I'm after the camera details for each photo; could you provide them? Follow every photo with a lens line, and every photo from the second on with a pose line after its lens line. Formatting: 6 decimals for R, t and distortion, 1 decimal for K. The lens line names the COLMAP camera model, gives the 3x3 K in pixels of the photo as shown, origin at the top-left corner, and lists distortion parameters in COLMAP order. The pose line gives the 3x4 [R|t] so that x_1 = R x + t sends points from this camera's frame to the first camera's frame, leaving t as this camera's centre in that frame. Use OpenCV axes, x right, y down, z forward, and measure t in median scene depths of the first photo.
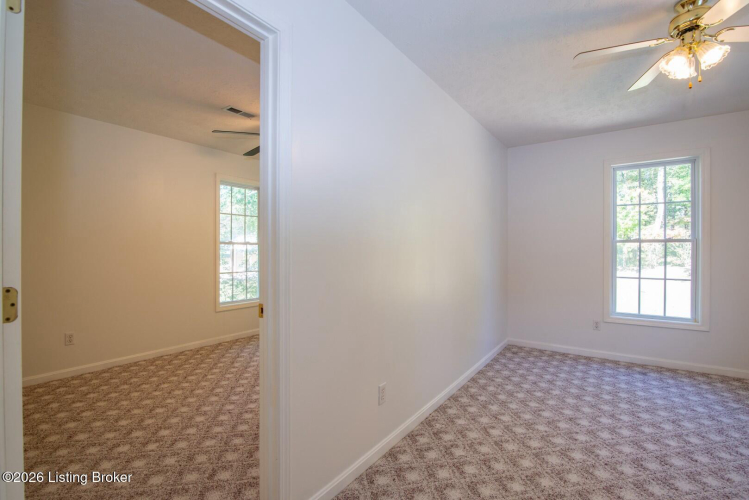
lens RADIAL K [[348.0, 0, 374.6], [0, 348.0, 253.2], [0, 0, 1]] dist [0.001015, 0.000922]
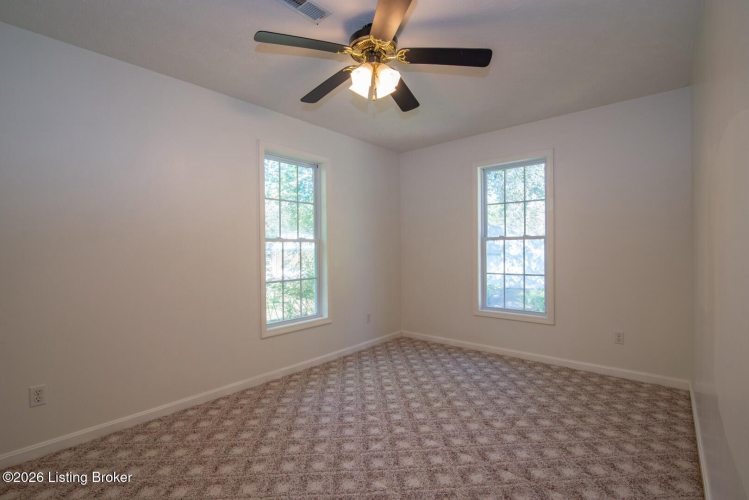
lens RADIAL K [[348.0, 0, 374.0], [0, 348.0, 247.9], [0, 0, 1]] dist [0.001015, 0.000922]
pose [[0.996021, -0.005599, -0.088944, -0.164936], [0.004860, 0.999952, -0.008524, -0.005875], [0.088987, 0.008058, 0.996000, 0.318375]]
